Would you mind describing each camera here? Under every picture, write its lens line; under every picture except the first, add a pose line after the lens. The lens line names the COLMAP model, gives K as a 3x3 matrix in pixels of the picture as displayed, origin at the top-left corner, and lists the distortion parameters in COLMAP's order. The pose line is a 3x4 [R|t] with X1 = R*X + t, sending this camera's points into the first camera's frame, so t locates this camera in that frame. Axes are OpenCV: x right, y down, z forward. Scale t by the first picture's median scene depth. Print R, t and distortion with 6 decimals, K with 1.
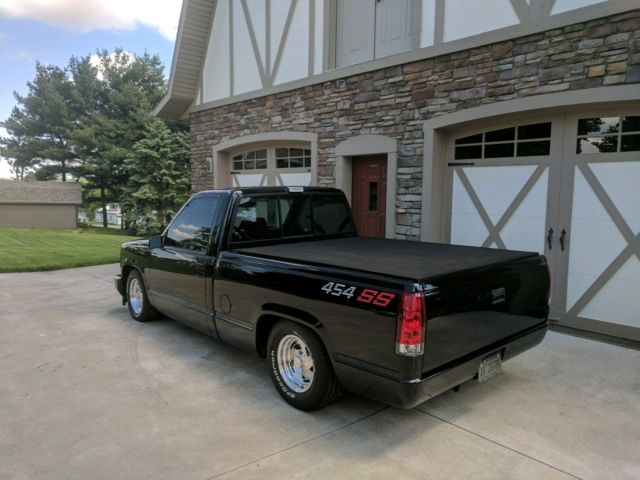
lens RADIAL K [[486.9, 0, 320.7], [0, 486.9, 241.4], [0, 0, 1]] dist [-0.016932, 0.032942]
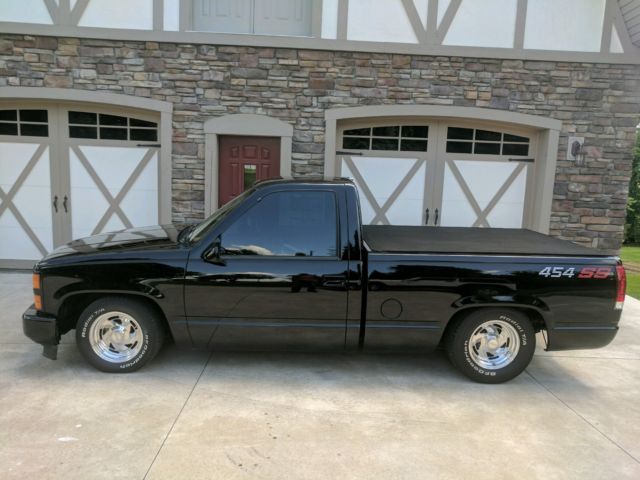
lens RADIAL K [[486.9, 0, 321.1], [0, 486.9, 242.4], [0, 0, 1]] dist [-0.016932, 0.032942]
pose [[0.640787, -0.096984, 0.761568, -0.641550], [0.048463, 0.995120, 0.085949, -0.055410], [-0.766188, -0.018167, 0.642360, 0.336566]]
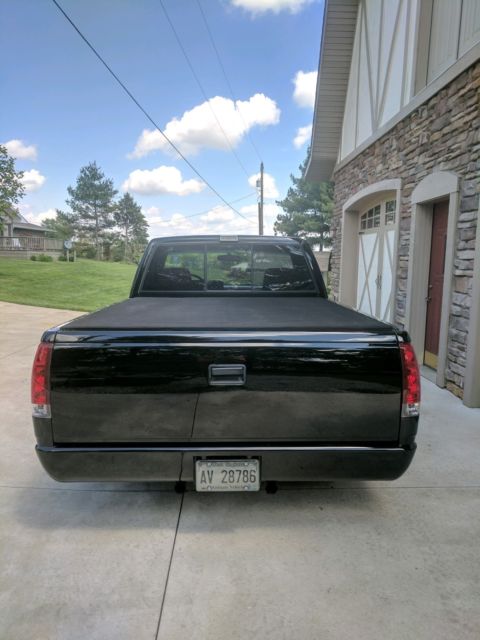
lens RADIAL K [[486.9, 0, 237.1], [0, 486.9, 318.4], [0, 0, 1]] dist [-0.016932, 0.032942]
pose [[0.753765, 0.085916, -0.651504, 0.432856], [-0.079480, 0.996058, 0.039399, 0.002748], [0.652320, 0.022084, 0.757622, 0.259850]]
